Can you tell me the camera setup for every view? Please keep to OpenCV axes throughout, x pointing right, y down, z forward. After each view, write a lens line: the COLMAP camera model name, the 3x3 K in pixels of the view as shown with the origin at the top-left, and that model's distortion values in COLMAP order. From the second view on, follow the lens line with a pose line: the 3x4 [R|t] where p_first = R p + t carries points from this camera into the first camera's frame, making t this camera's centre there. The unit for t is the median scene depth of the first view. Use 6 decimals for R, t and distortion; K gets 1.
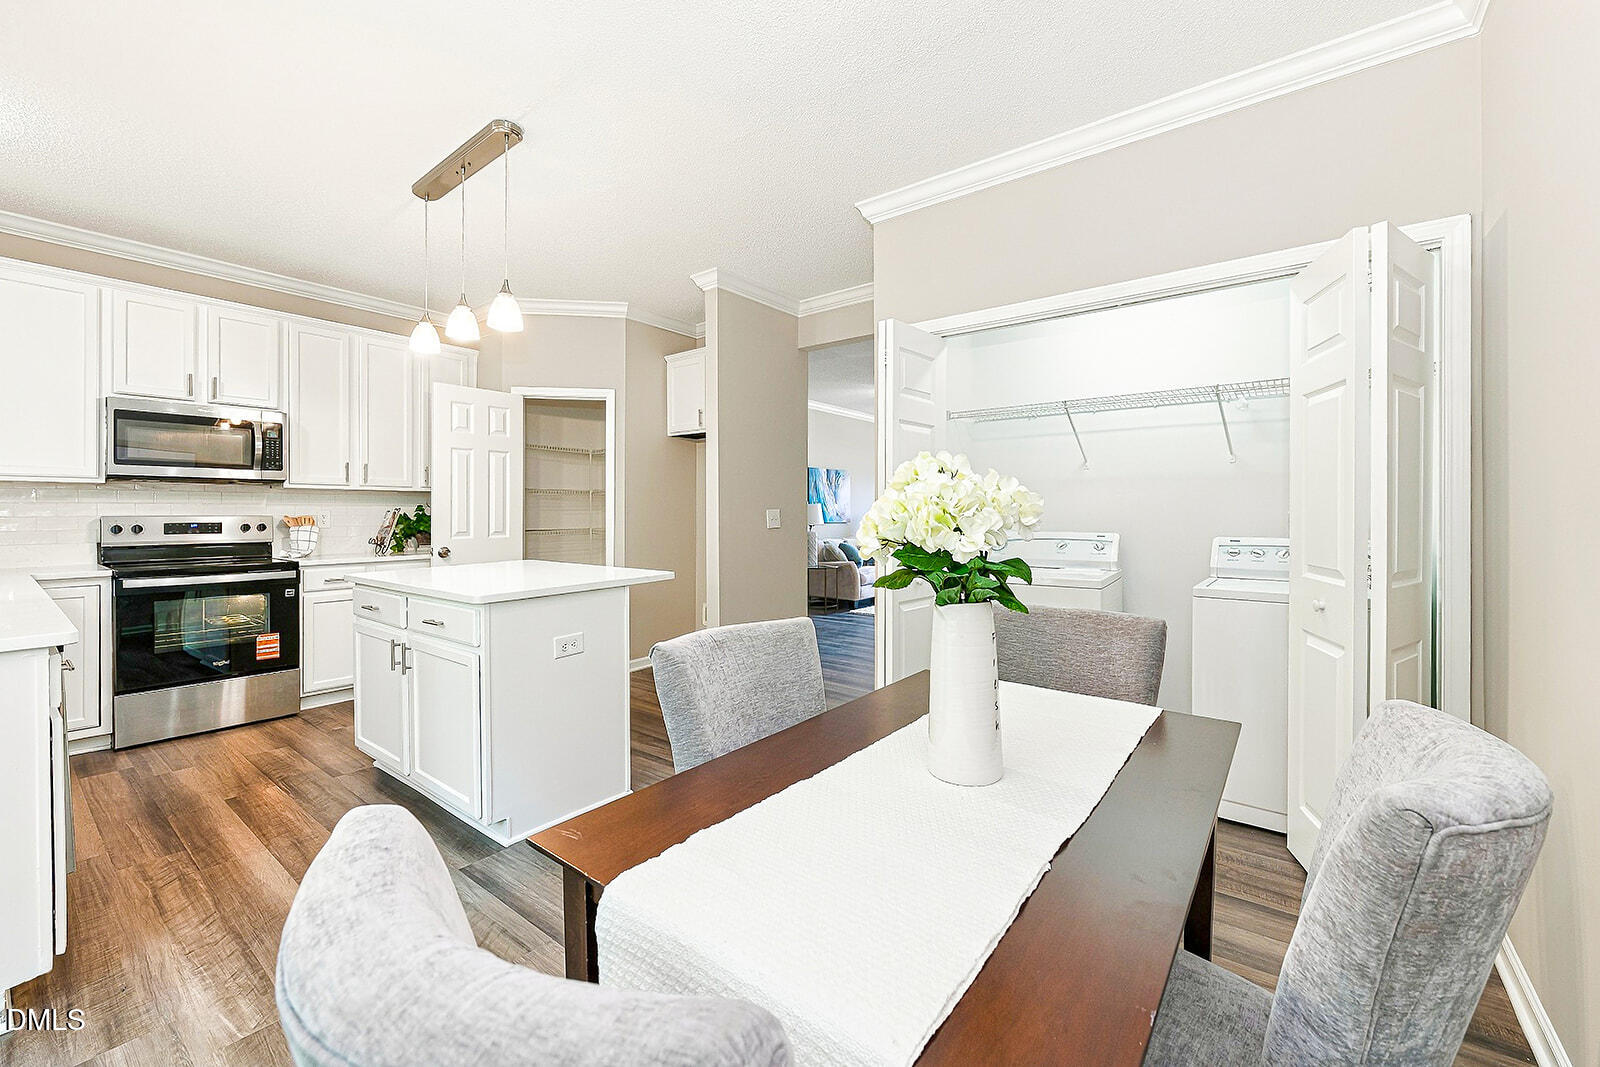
lens RADIAL K [[634.1, 0, 800.2], [0, 634.1, 512.6], [0, 0, 1]] dist [-0.002780, -0.002330]
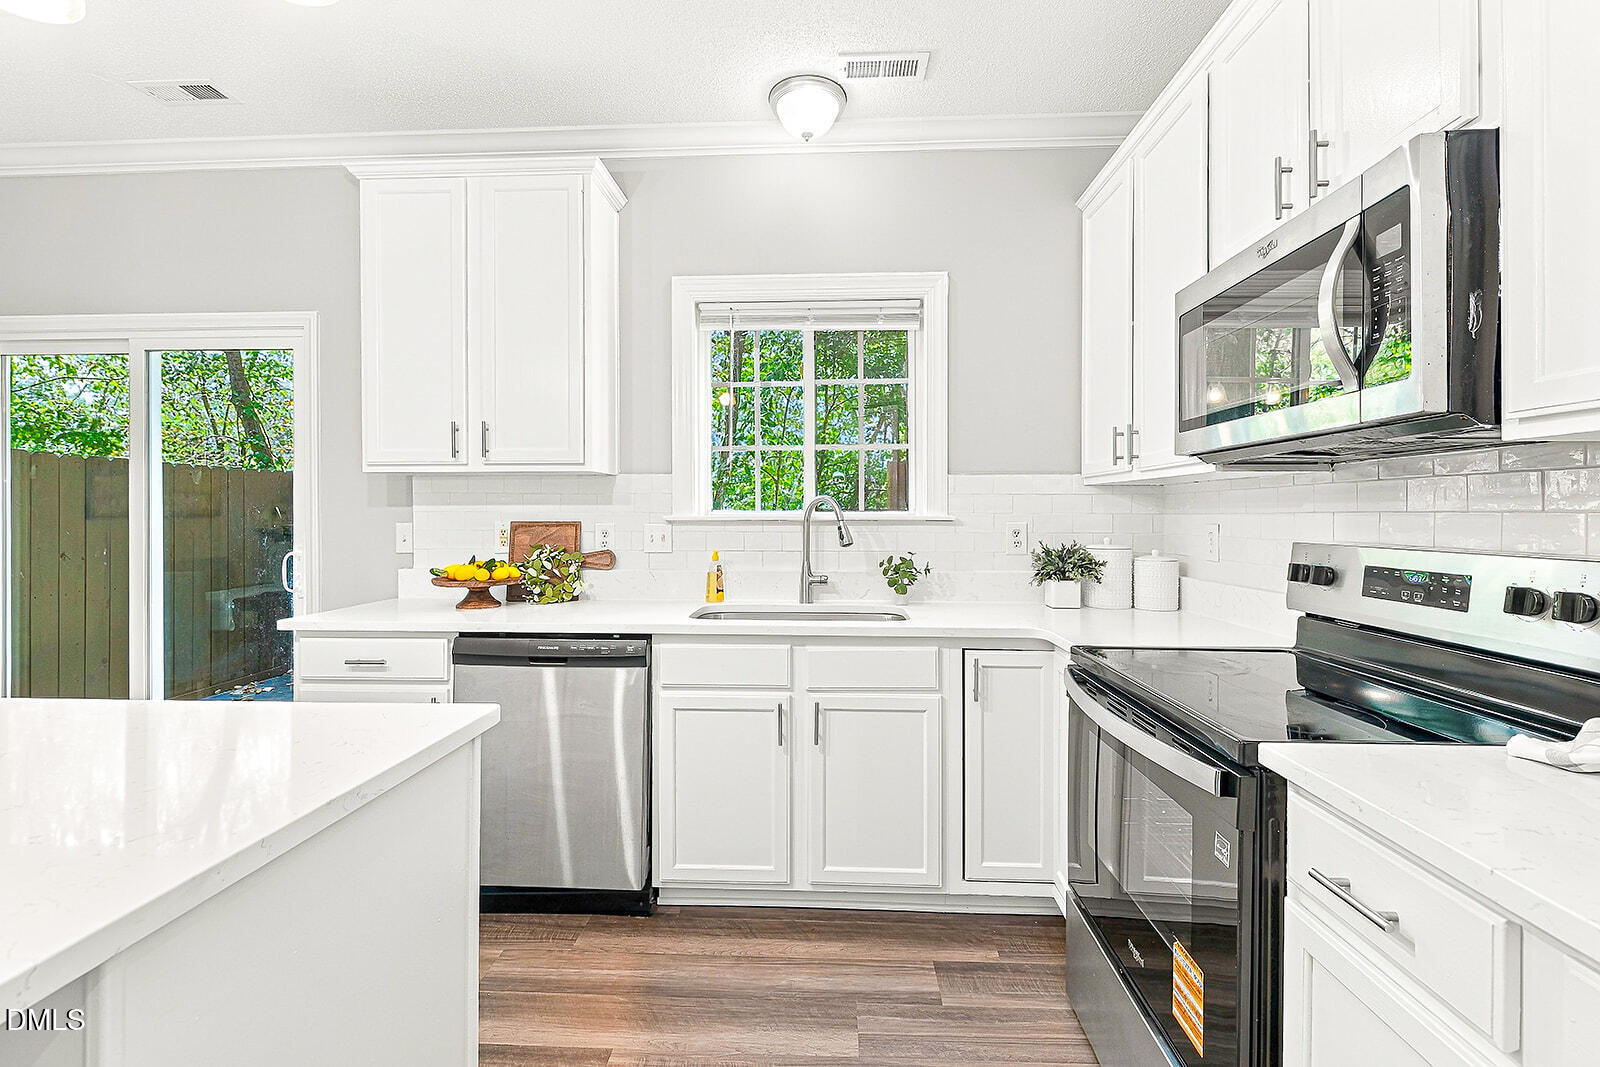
lens RADIAL K [[711.1, 0, 819.4], [0, 711.1, 511.6], [0, 0, 1]] dist [0.009010, -0.001176]
pose [[-0.823954, -0.003926, -0.566644, -0.505615], [-0.002283, 0.999991, -0.003609, -0.013174], [0.566653, -0.001680, -0.823955, 1.169889]]
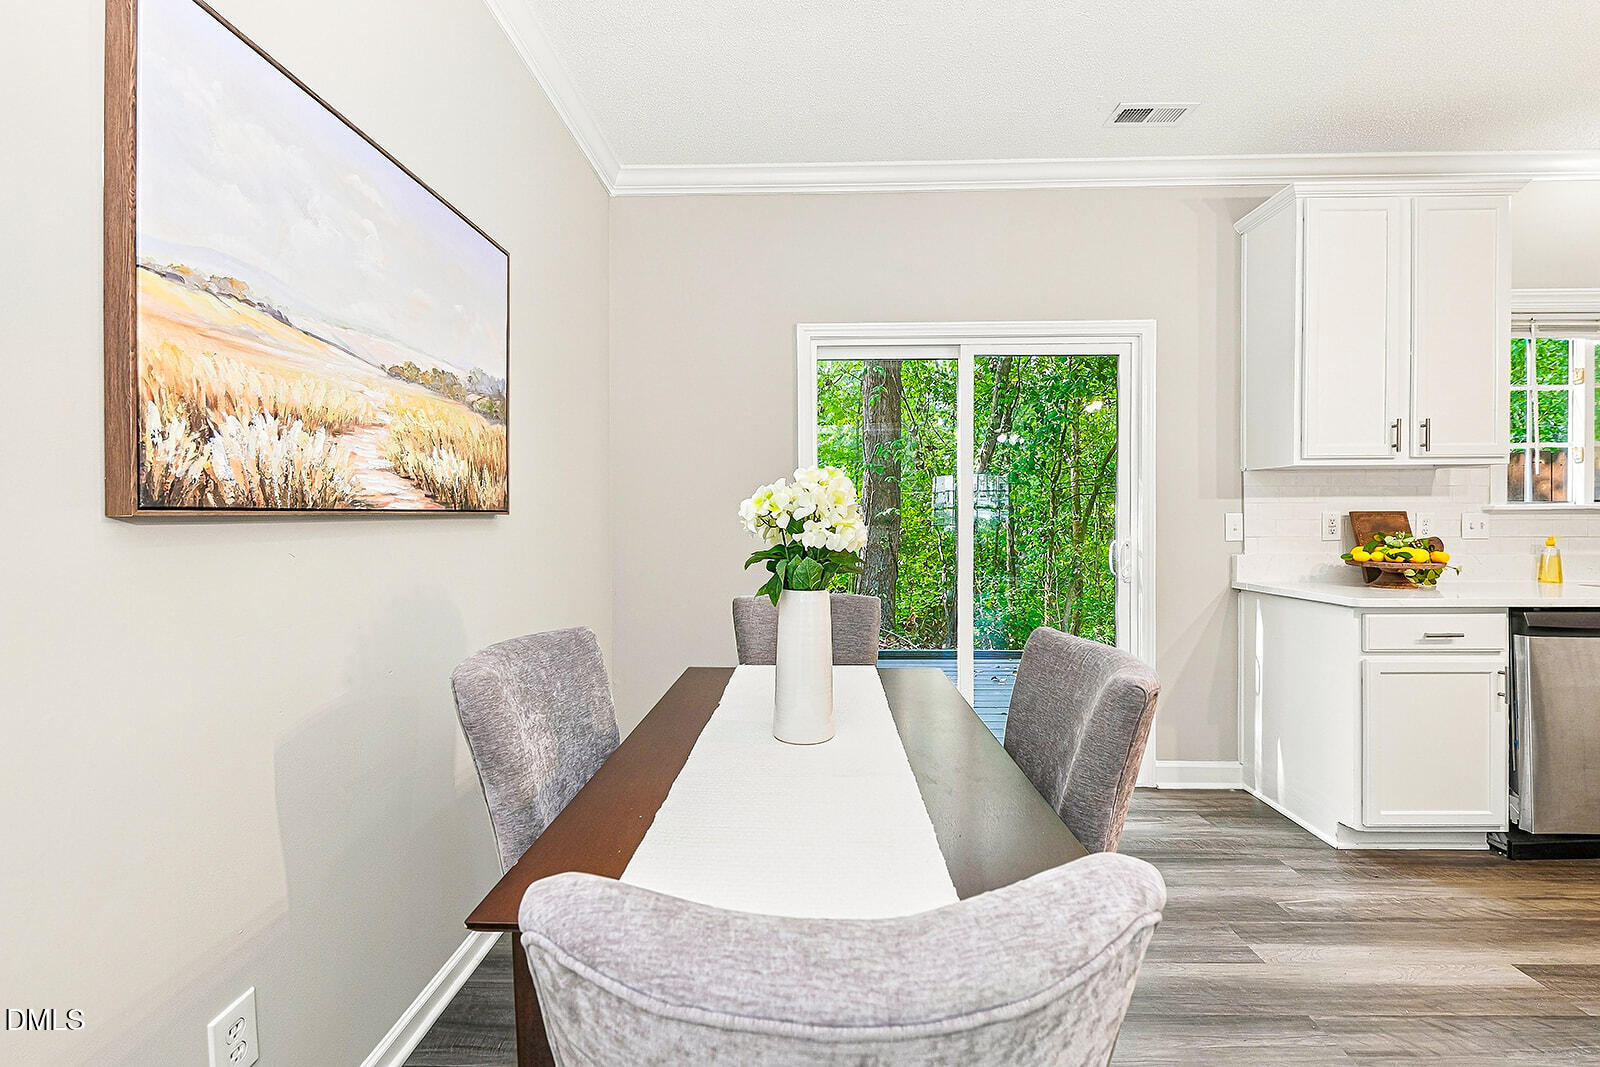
lens RADIAL K [[634.1, 0, 795.5], [0, 634.1, 528.1], [0, 0, 1]] dist [-0.002780, -0.002330]
pose [[-0.808014, 0.011878, -0.589043, 0.293845], [0.003357, 0.999873, 0.015558, 0.001620], [0.589153, 0.010594, -0.807952, 0.580304]]
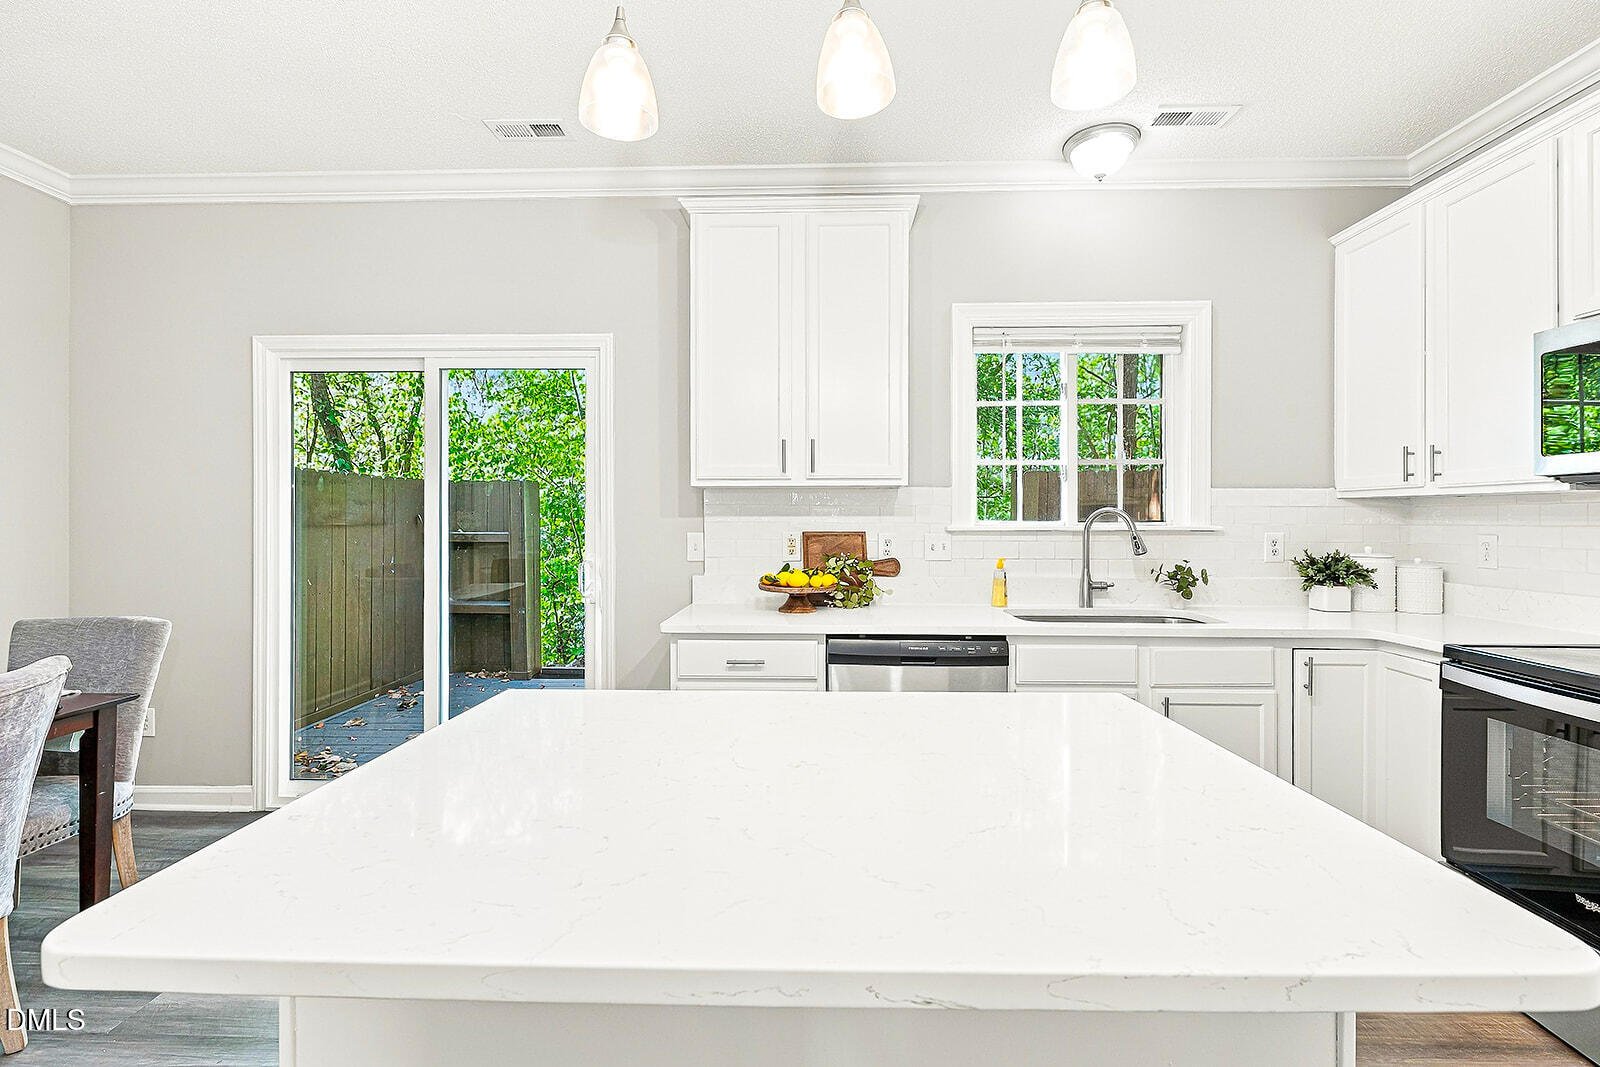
lens RADIAL K [[711.1, 0, 825.7], [0, 711.1, 516.1], [0, 0, 1]] dist [0.009010, -0.001176]
pose [[-0.807796, -0.005499, -0.589436, -0.210777], [-0.002785, 0.999981, -0.005512, -0.017751], [0.589455, -0.002811, -0.807796, 1.028836]]
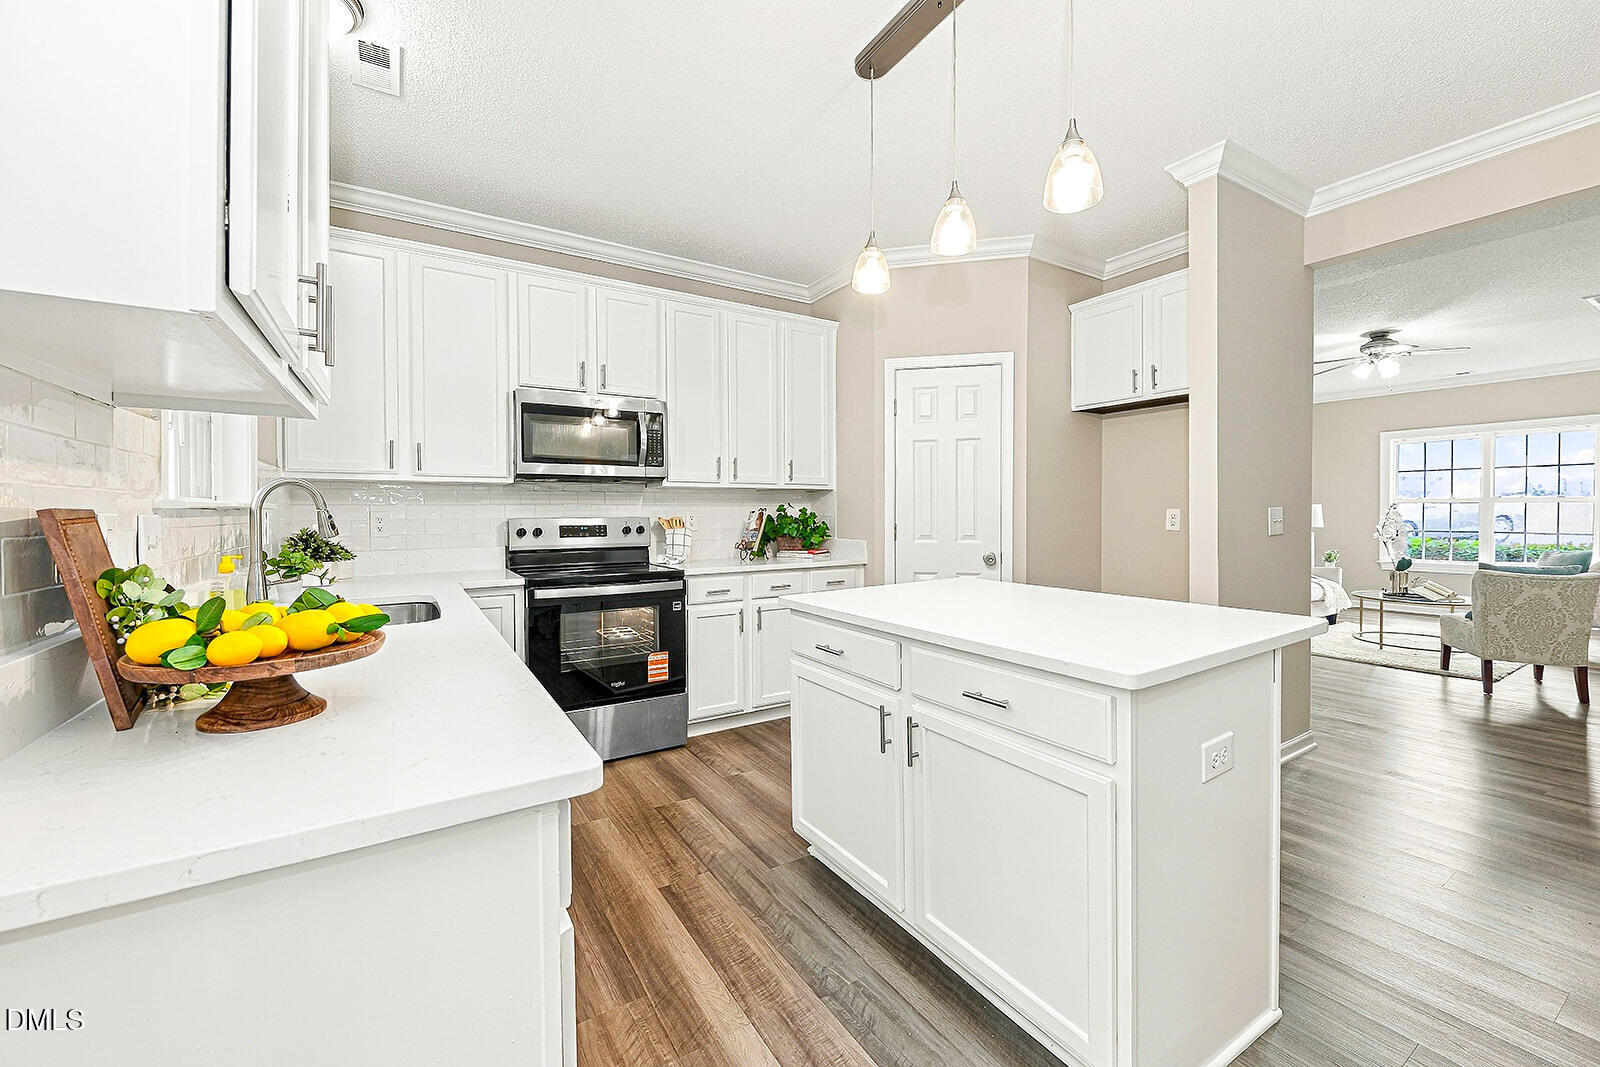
lens RADIAL K [[634.1, 0, 806.6], [0, 634.1, 520.1], [0, 0, 1]] dist [-0.002780, -0.002330]
pose [[0.938420, -0.000214, -0.345498, -0.341766], [0.004785, 0.999912, 0.012376, -0.001671], [0.345465, -0.013267, 0.938338, 0.246456]]
